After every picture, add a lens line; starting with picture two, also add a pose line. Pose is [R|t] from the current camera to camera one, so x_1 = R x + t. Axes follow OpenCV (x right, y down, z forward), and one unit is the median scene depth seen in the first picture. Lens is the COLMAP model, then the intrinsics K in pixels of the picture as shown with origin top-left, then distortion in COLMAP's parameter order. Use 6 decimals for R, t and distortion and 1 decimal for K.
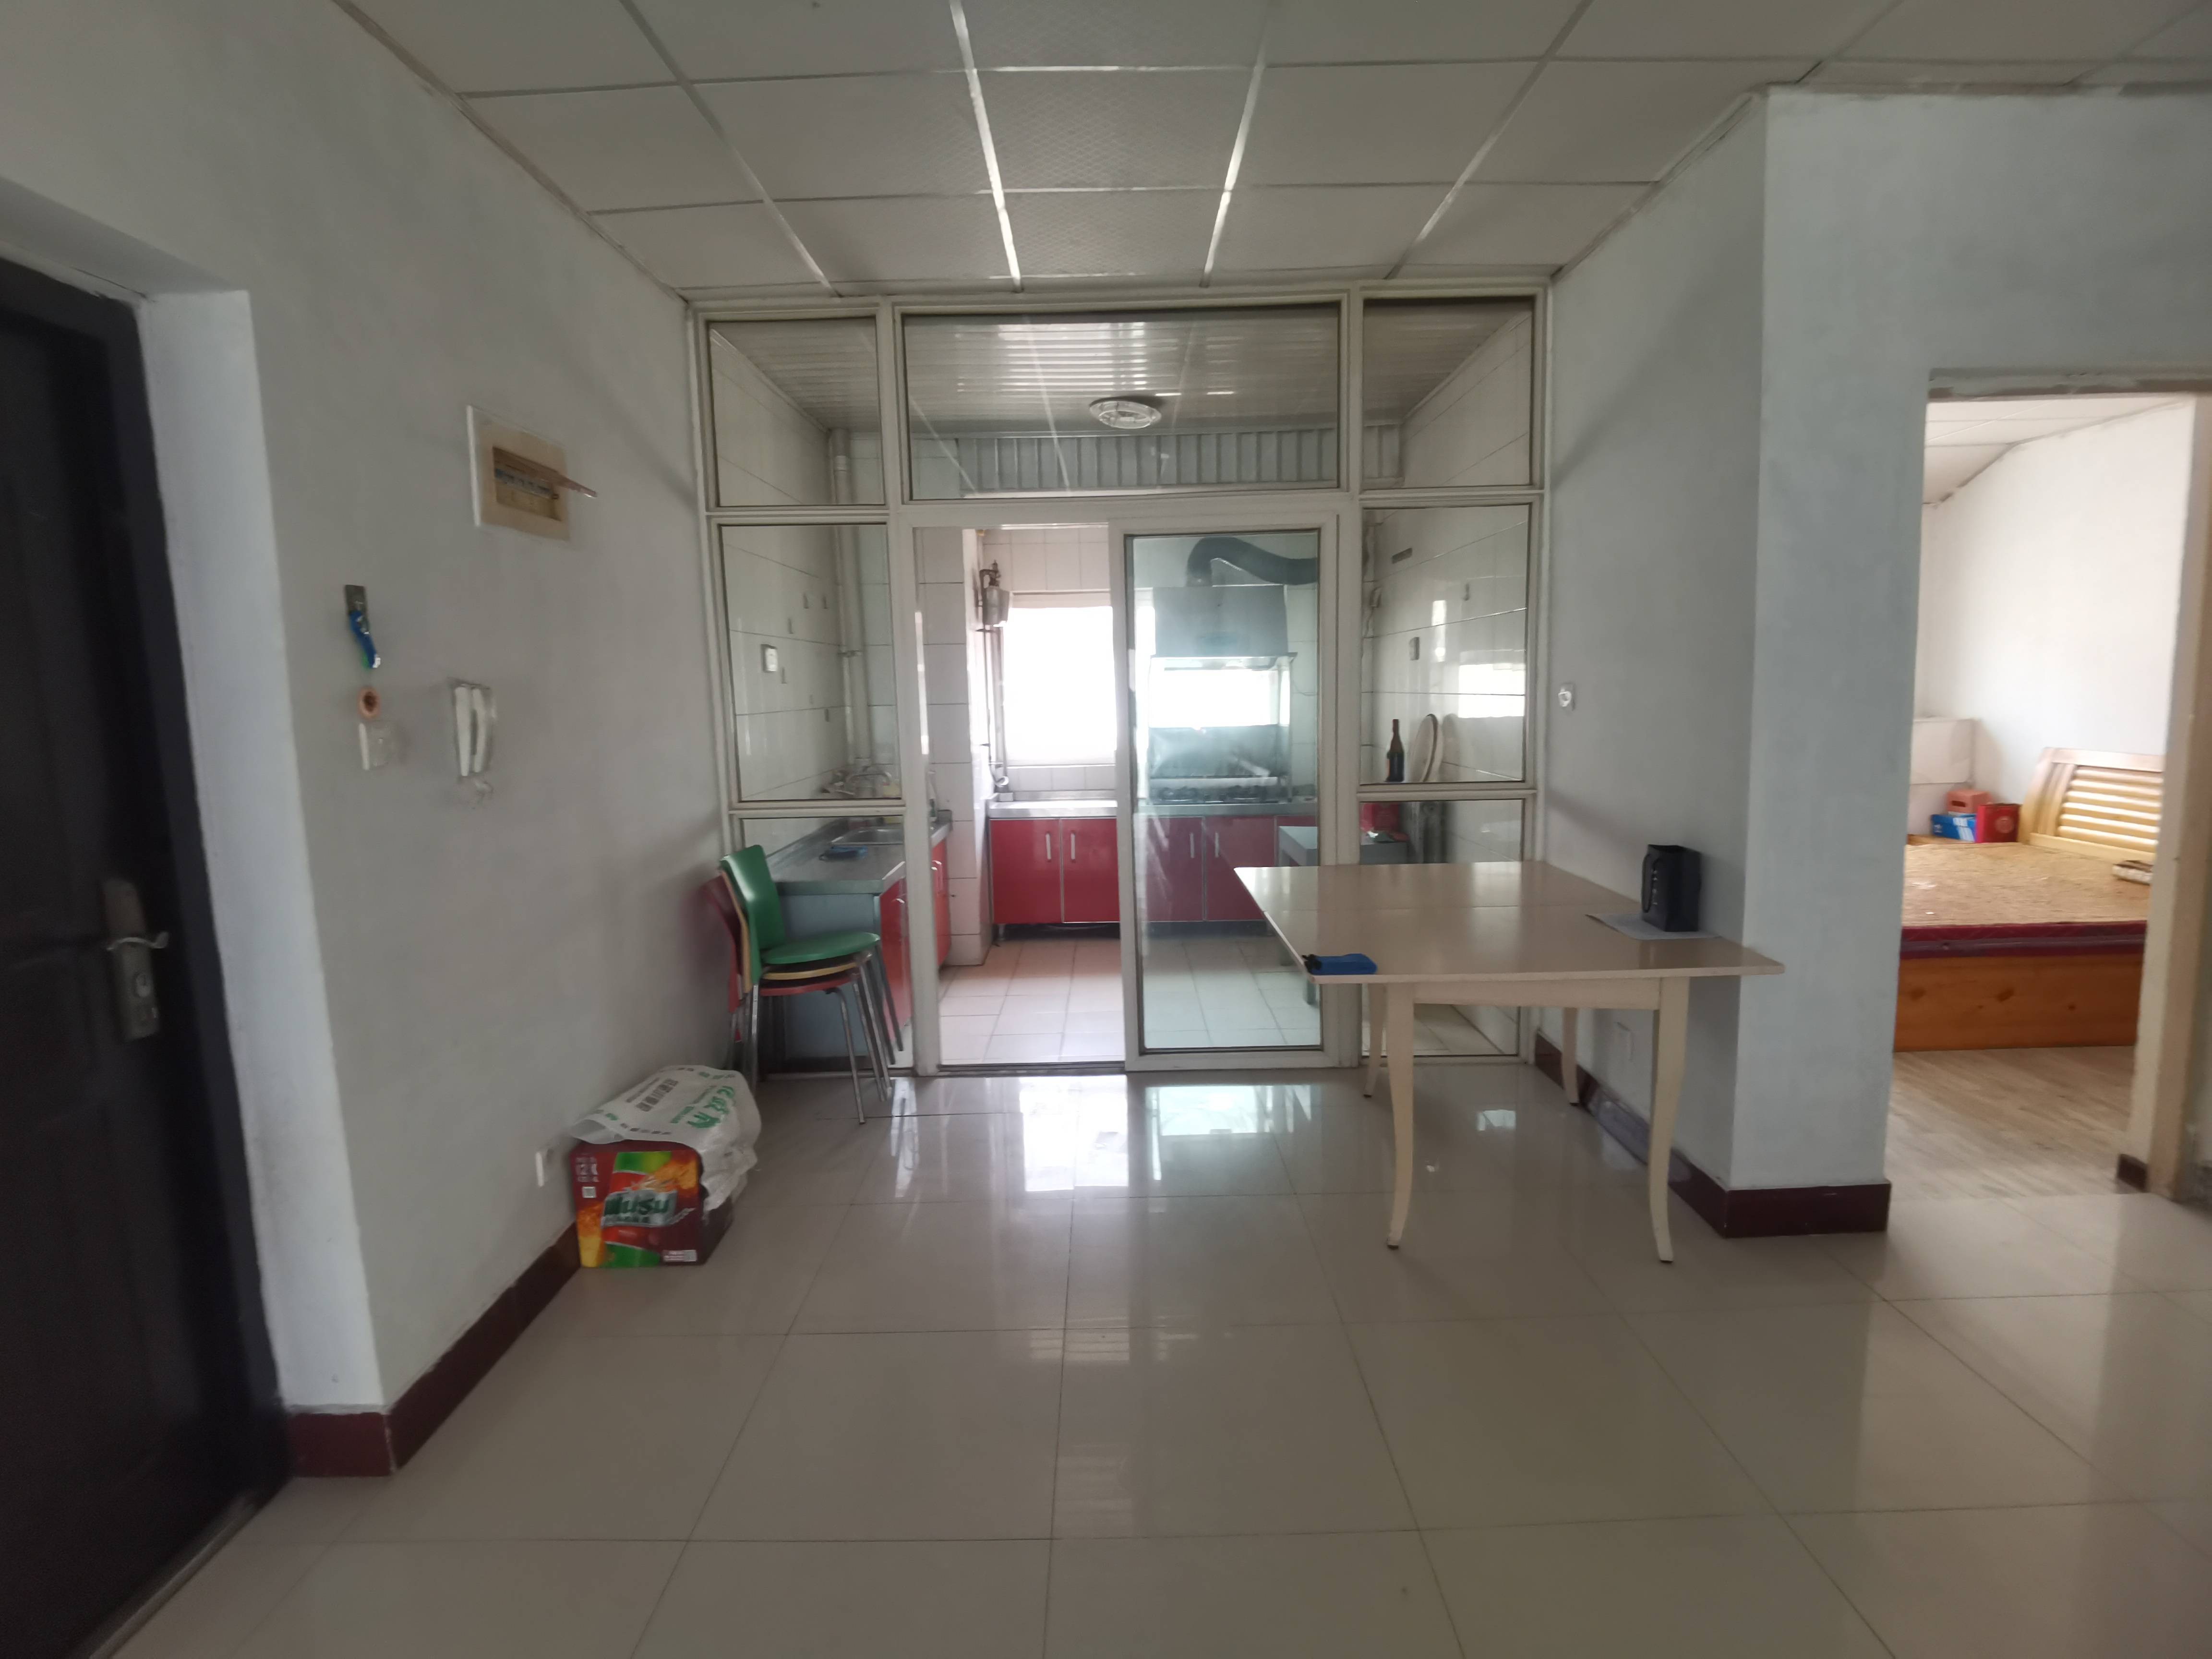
lens RADIAL K [[1111.7, 0, 1099.3], [0, 1111.7, 817.6], [0, 0, 1]] dist [-0.026512, -0.001282]
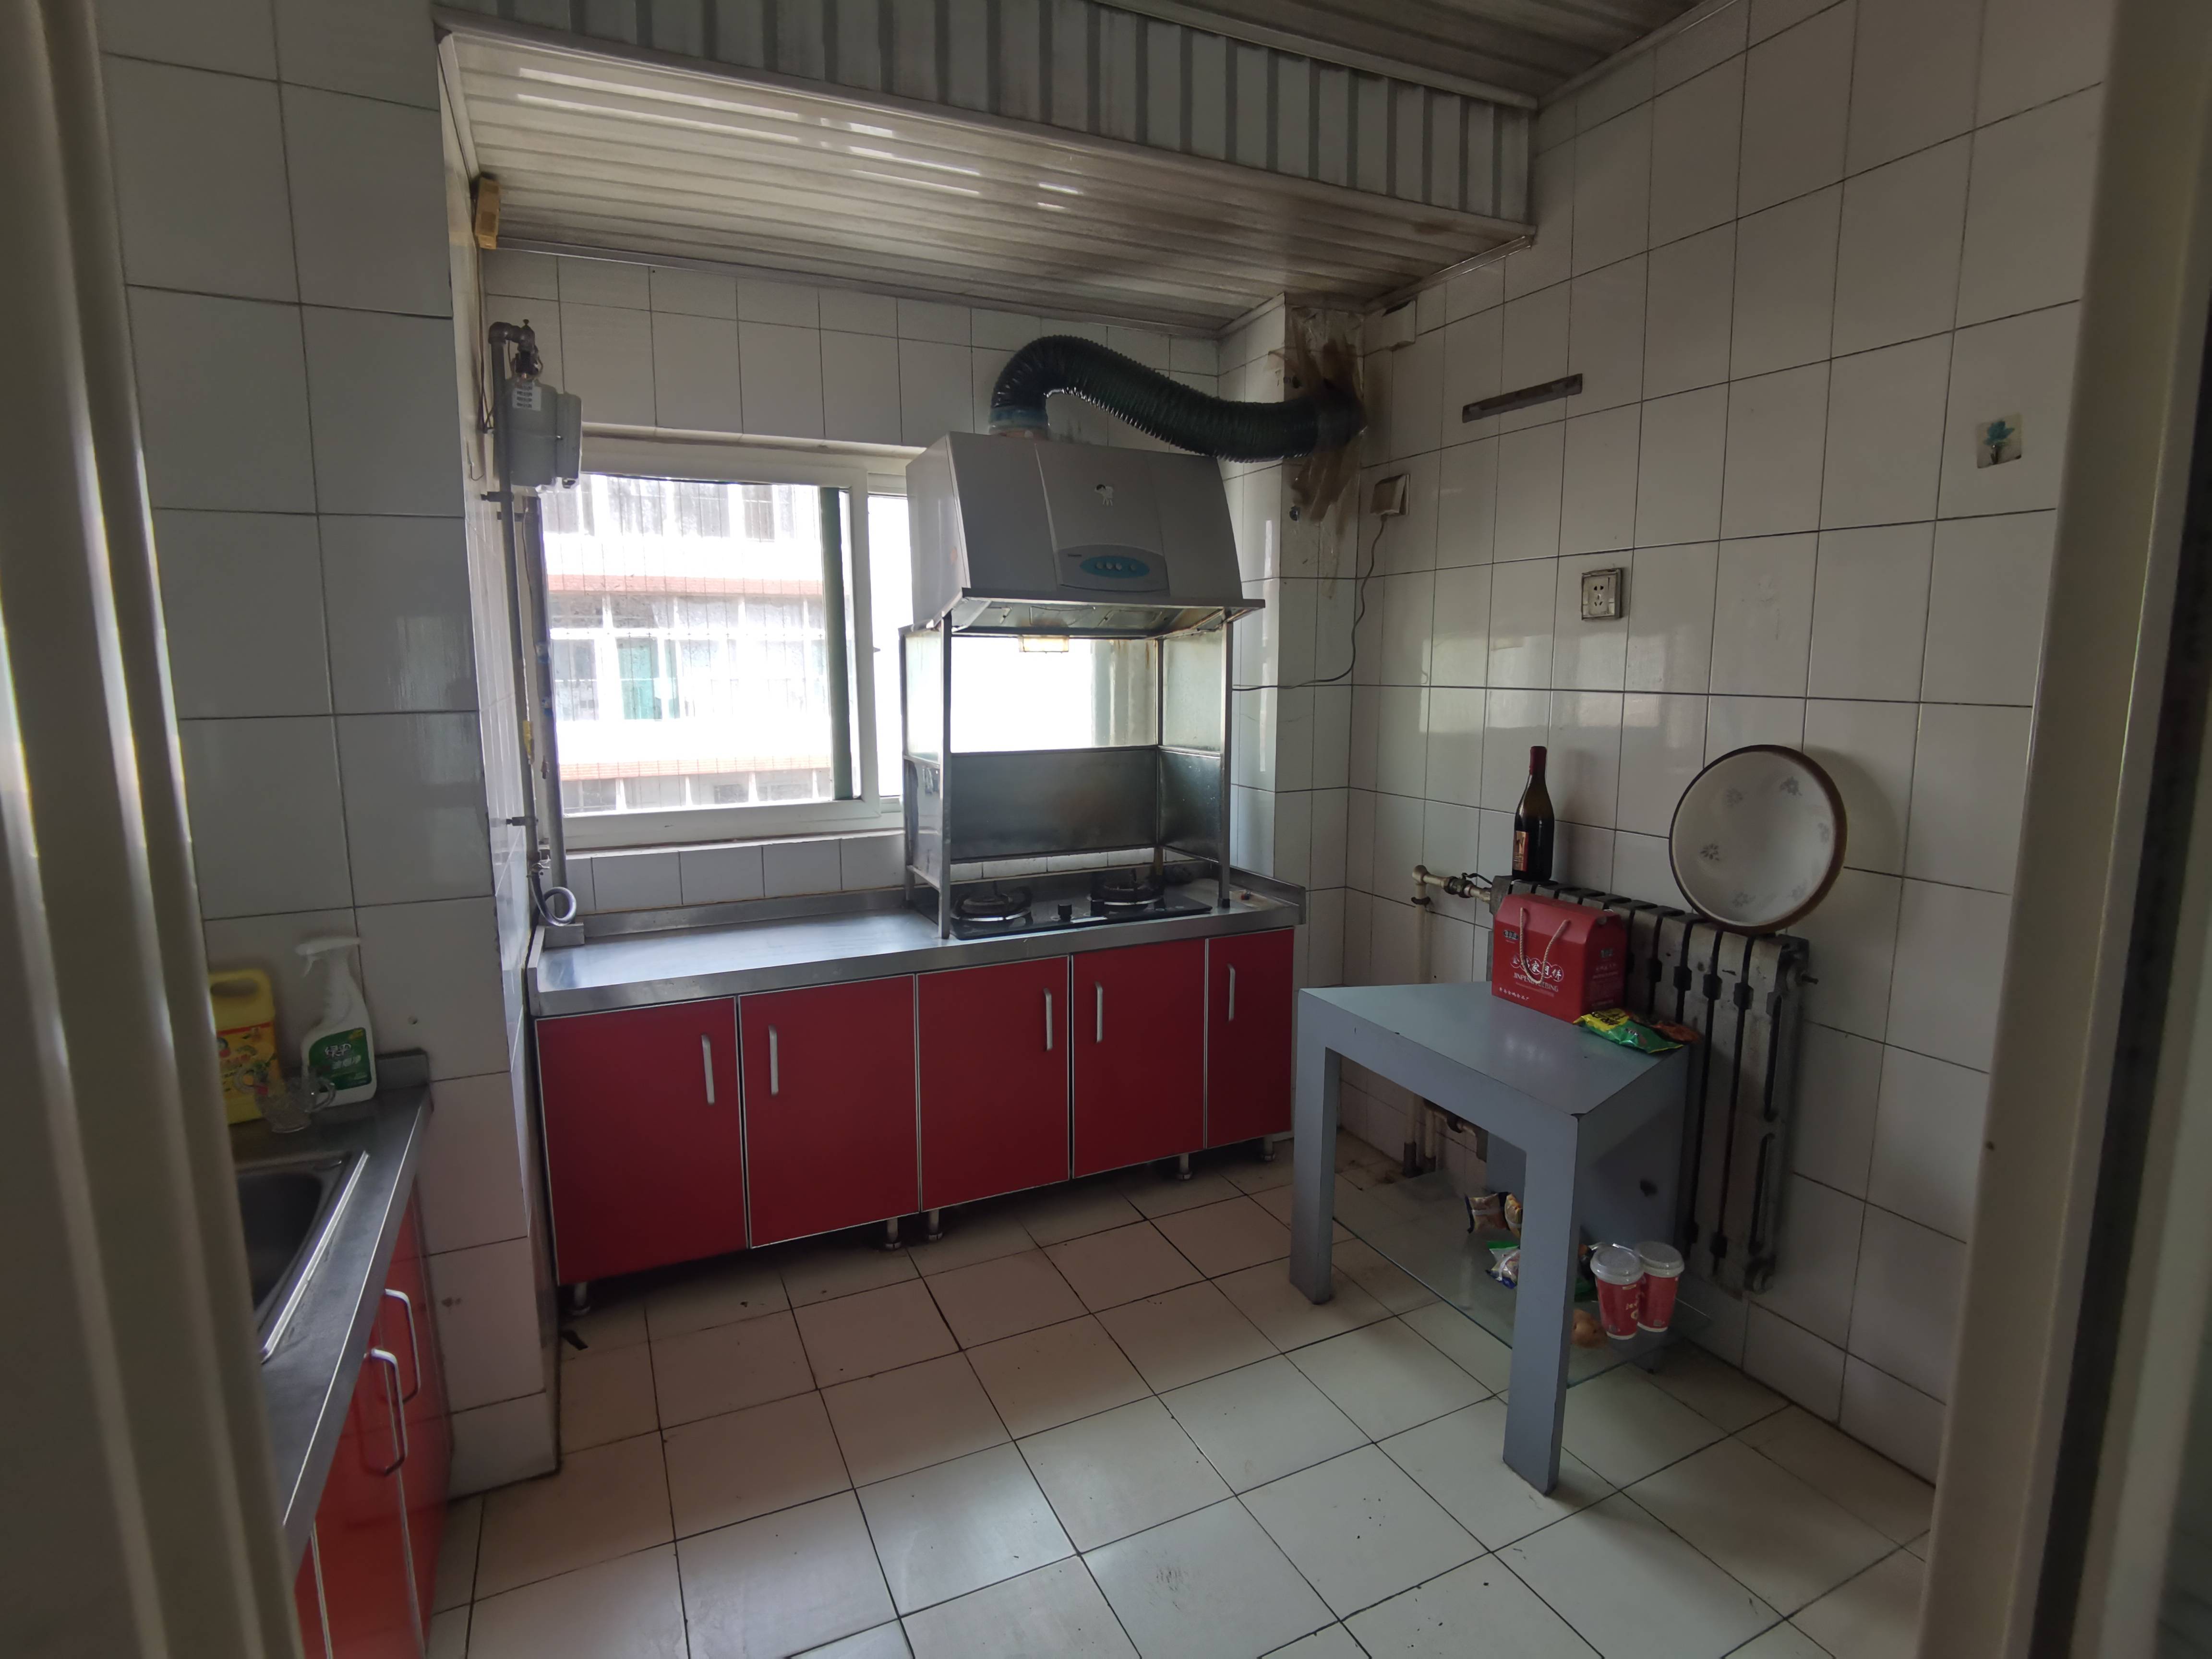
lens RADIAL K [[1111.7, 0, 1121.1], [0, 1111.7, 813.7], [0, 0, 1]] dist [-0.026512, -0.001282]
pose [[0.889396, -0.044299, 0.454986, -0.101341], [0.039116, 0.999018, 0.020804, -0.076448], [-0.455461, -0.000706, 0.890255, 0.662846]]
